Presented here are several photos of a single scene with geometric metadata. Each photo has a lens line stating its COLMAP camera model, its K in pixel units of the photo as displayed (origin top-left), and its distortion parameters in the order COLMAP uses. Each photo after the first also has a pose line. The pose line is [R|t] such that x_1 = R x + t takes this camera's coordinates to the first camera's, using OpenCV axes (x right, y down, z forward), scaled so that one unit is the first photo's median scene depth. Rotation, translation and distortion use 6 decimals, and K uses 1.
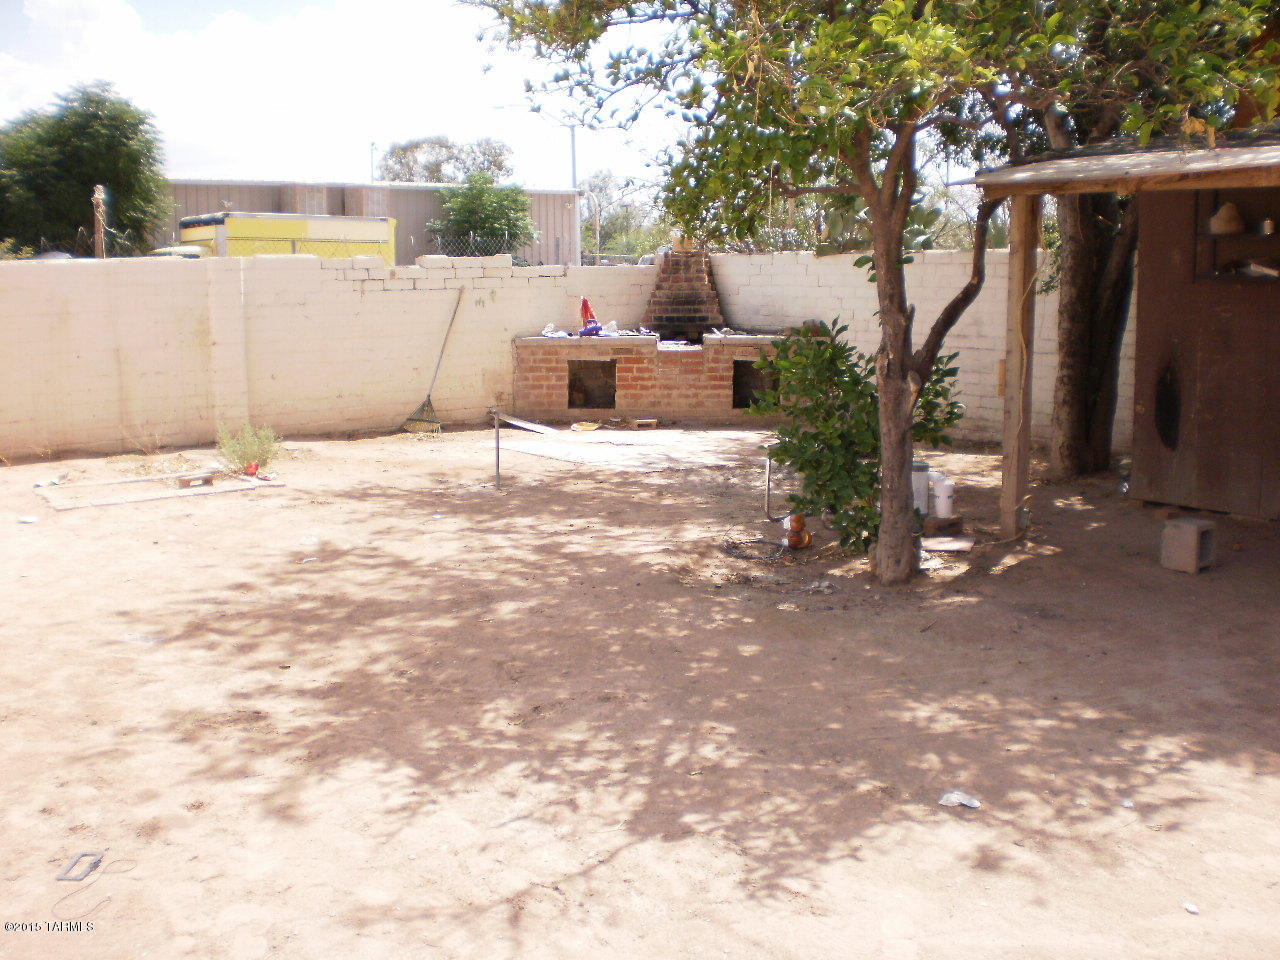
lens RADIAL K [[1436.5, 0, 645.9], [0, 1436.5, 449.6], [0, 0, 1]] dist [-0.072999, 0.000000]
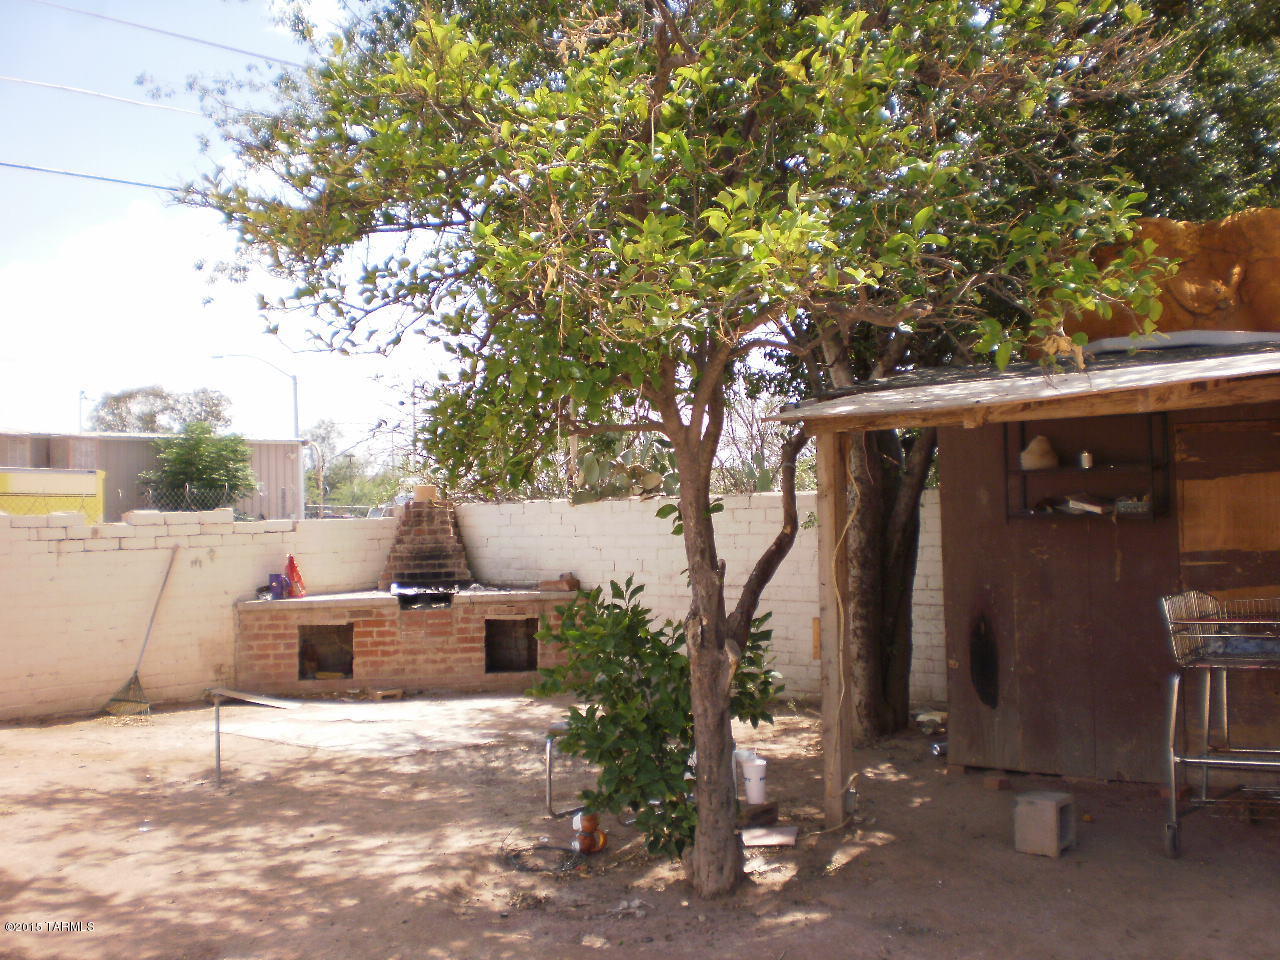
lens RADIAL K [[1436.5, 0, 660.5], [0, 1436.5, 421.1], [0, 0, 1]] dist [-0.072999, 0.000000]
pose [[0.979853, -0.008185, 0.199551, -0.016749], [0.045921, 0.981623, -0.185225, -0.020864], [-0.194367, 0.190657, 0.962222, 0.137993]]
